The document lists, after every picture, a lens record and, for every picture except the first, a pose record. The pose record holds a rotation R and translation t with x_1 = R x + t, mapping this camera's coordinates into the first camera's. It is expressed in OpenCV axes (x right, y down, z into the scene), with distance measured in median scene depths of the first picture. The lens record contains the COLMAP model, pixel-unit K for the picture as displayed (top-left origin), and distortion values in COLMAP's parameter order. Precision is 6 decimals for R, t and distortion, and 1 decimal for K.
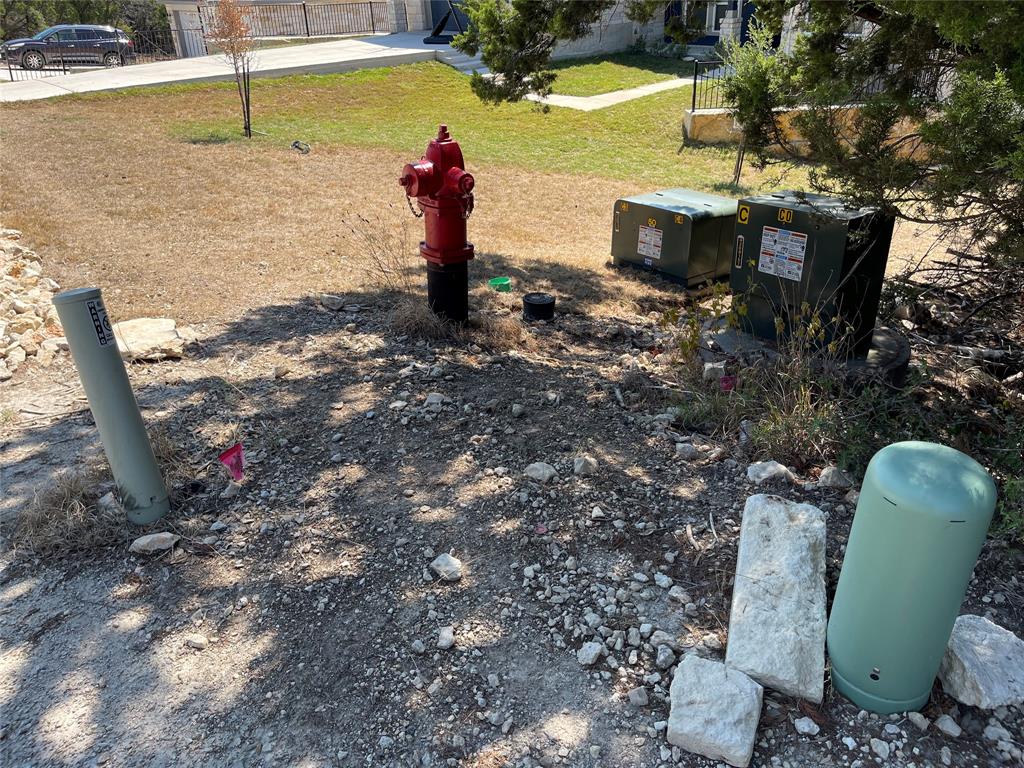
lens RADIAL K [[794.7, 0, 512.0], [0, 794.7, 384.0], [0, 0, 1]] dist [0.072179, -0.098040]
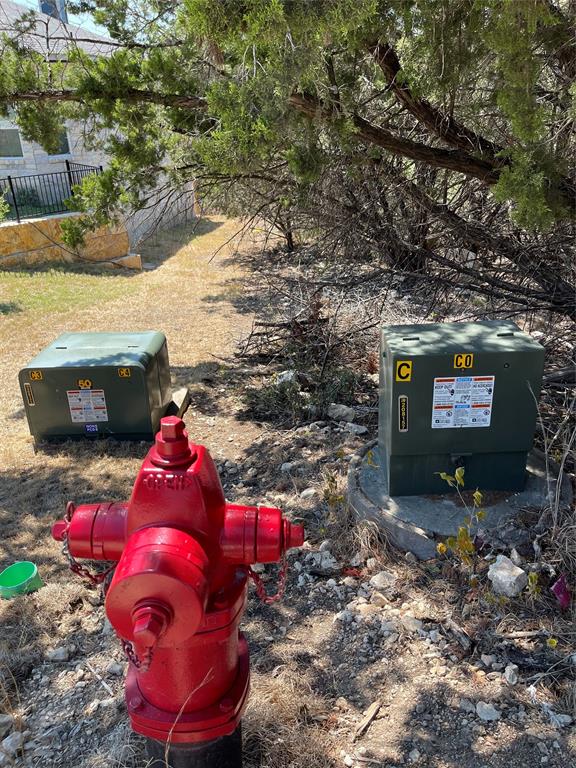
lens RADIAL K [[596.1, 0, 296.7], [0, 596.1, 388.4], [0, 0, 1]] dist [0.072179, -0.098040]
pose [[0.621749, -0.325009, 0.712599, -0.210650], [0.356443, 0.927573, 0.112057, -0.300152], [-0.697408, 0.184329, 0.692564, 0.659740]]
